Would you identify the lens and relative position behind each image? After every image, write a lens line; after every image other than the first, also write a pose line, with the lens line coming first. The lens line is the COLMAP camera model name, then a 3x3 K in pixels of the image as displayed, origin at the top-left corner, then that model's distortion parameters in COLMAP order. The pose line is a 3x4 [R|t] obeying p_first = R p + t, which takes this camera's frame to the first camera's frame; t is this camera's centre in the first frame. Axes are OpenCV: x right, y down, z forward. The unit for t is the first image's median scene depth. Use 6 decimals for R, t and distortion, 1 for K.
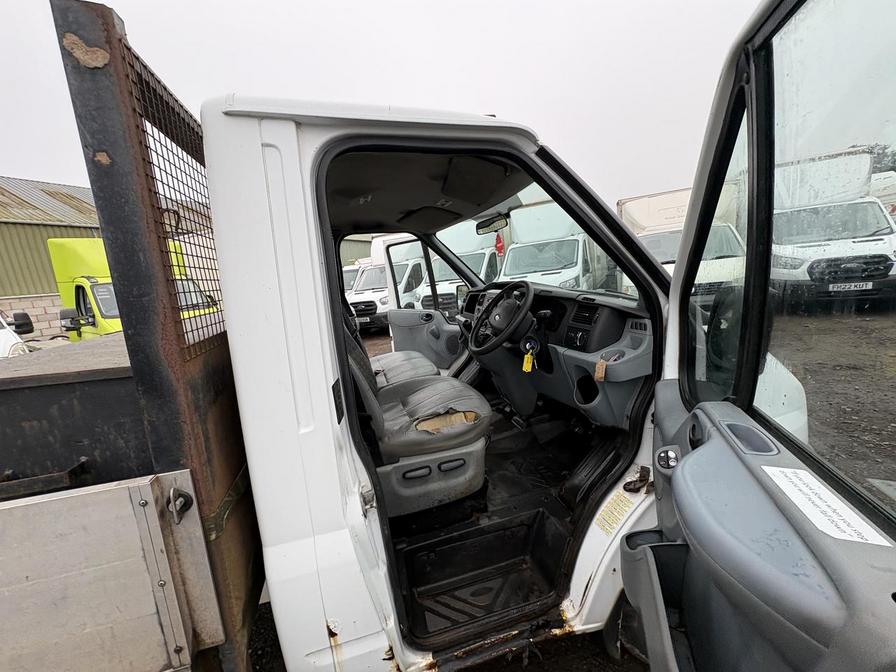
lens RADIAL K [[356.7, 0, 447.8], [0, 356.7, 337.5], [0, 0, 1]] dist [-0.000386, -0.000479]
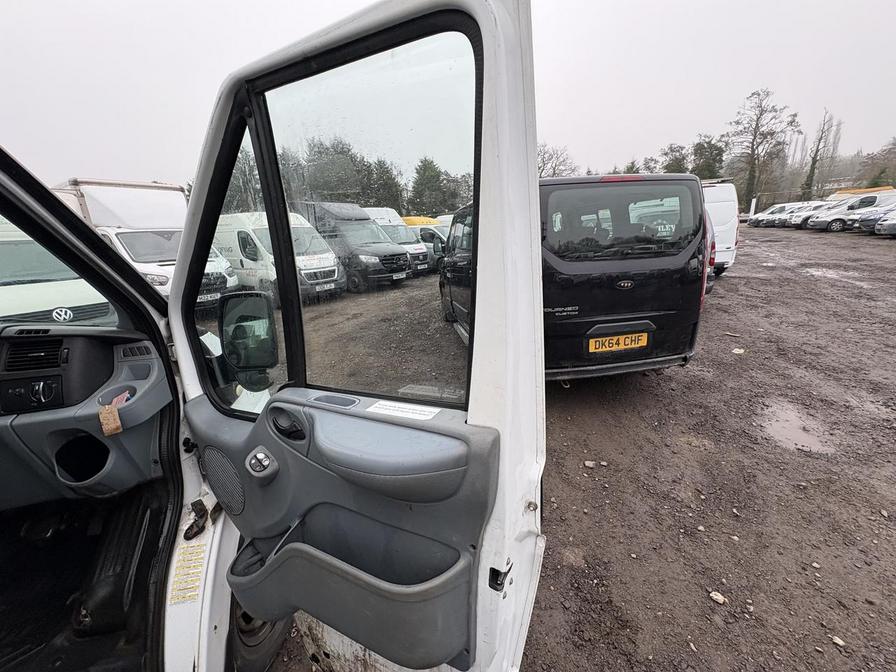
lens RADIAL K [[356.7, 0, 447.8], [0, 356.7, 337.5], [0, 0, 1]] dist [-0.000386, -0.000479]
pose [[0.098278, -0.174208, 0.979792, -0.190845], [0.223903, 0.963186, 0.148797, -0.024821], [-0.969644, 0.204755, 0.133666, 0.186481]]
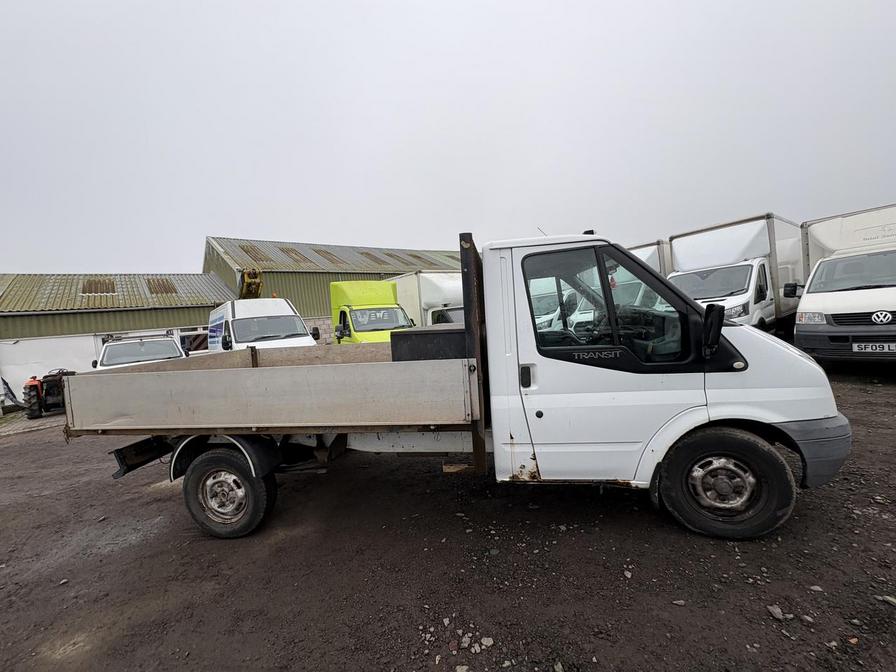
lens RADIAL K [[356.7, 0, 447.8], [0, 356.7, 337.5], [0, 0, 1]] dist [-0.000386, -0.000479]
pose [[0.908148, 0.033767, -0.417285, 0.213669], [-0.067493, 0.995512, -0.066330, 0.214973], [0.413173, 0.088401, 0.906352, -1.102449]]
